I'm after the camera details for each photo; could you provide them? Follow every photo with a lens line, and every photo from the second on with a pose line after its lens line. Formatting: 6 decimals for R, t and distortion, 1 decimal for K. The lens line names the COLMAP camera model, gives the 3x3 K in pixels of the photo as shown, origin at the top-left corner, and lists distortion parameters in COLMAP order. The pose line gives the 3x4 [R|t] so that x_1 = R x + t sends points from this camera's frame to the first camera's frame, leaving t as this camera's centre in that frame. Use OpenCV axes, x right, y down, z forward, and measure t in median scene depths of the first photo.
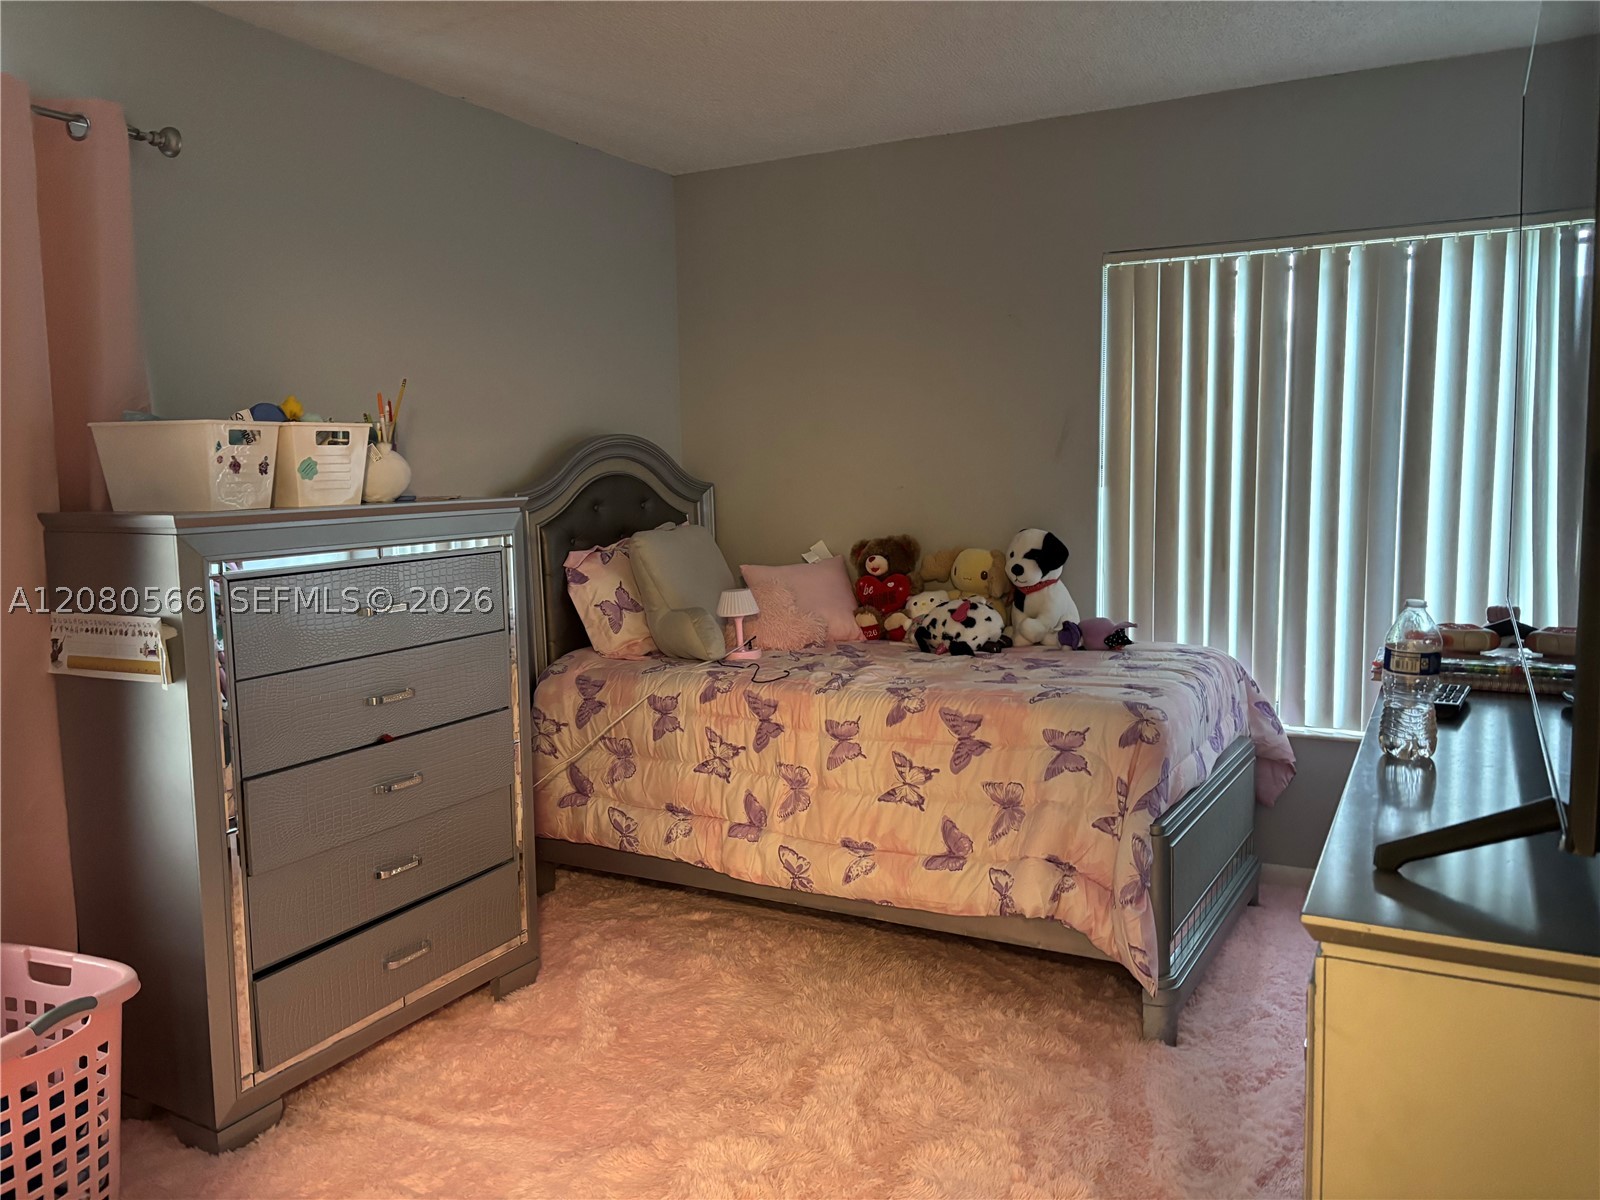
lens RADIAL K [[1217.2, 0, 800.0], [0, 1217.2, 600.0], [0, 0, 1]] dist [0.058485, -0.079538]
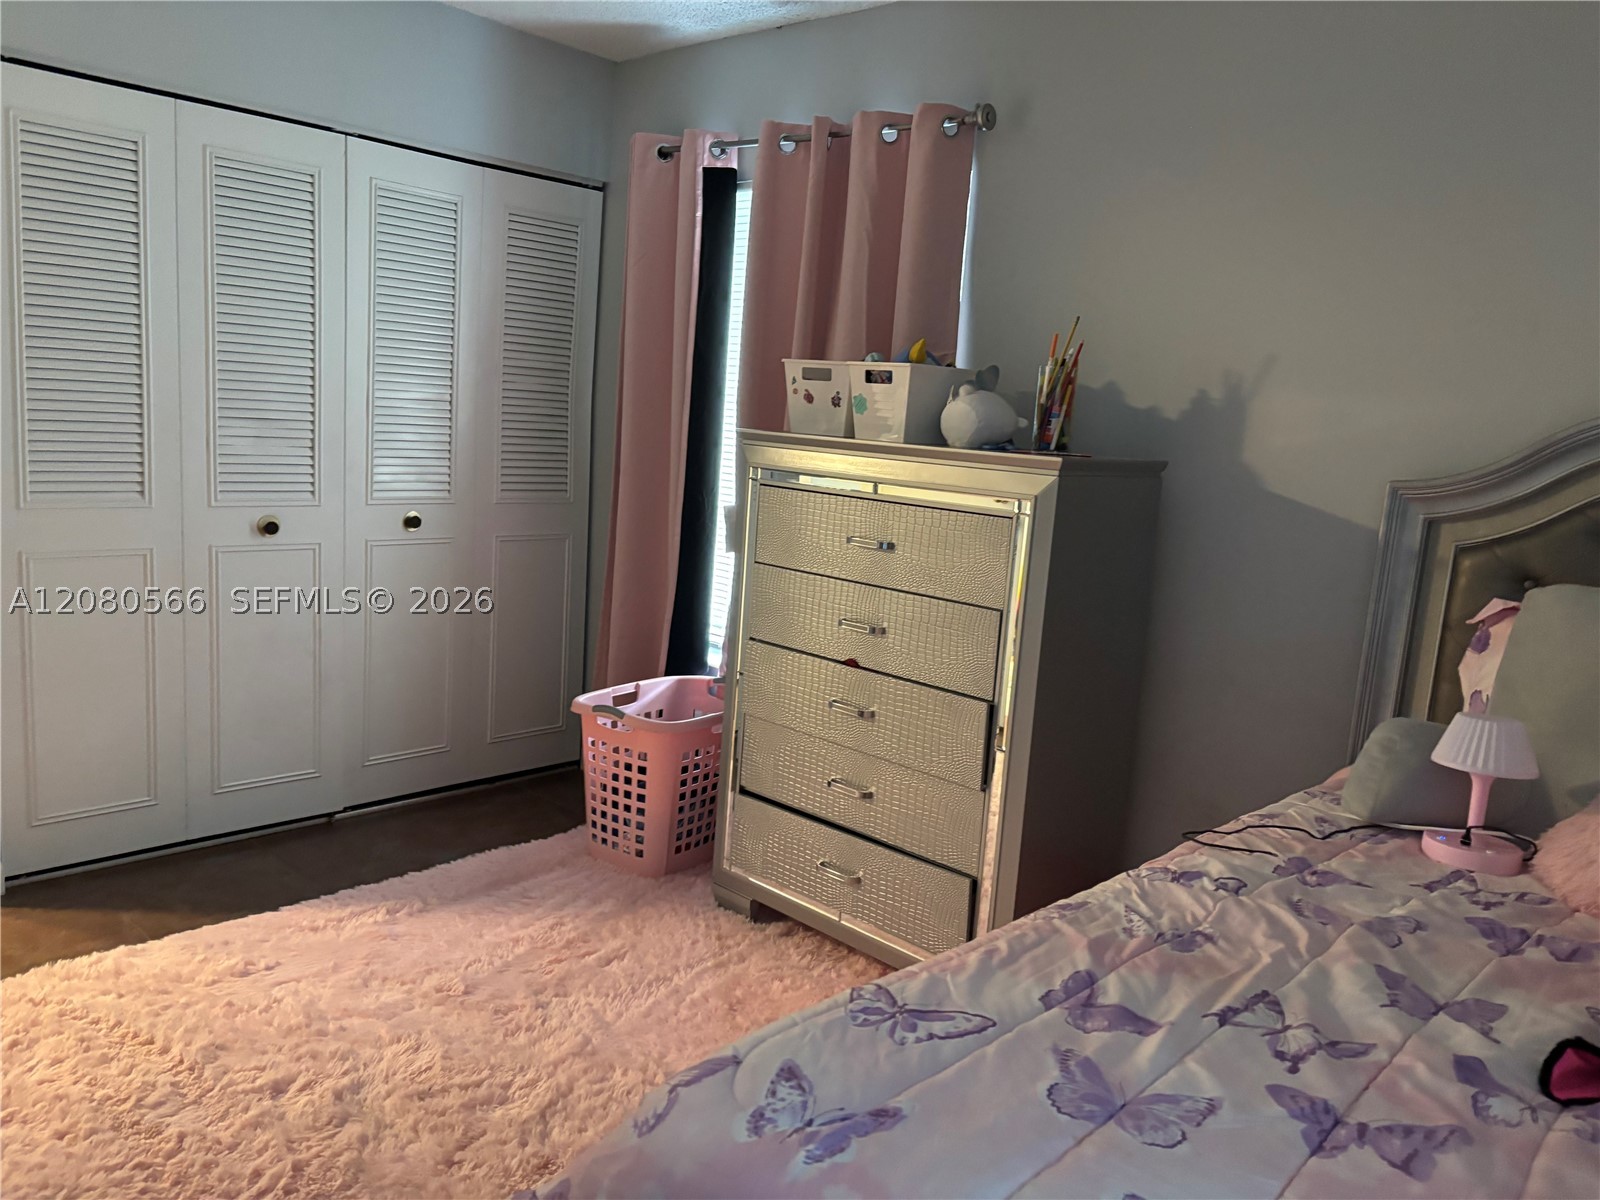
lens RADIAL K [[1217.2, 0, 800.0], [0, 1217.2, 600.0], [0, 0, 1]] dist [0.058485, -0.079538]
pose [[-0.276510, 0.152826, -0.948781, 0.636269], [-0.172200, 0.963416, 0.205369, -0.141136], [0.945457, 0.220166, -0.240078, 1.150030]]
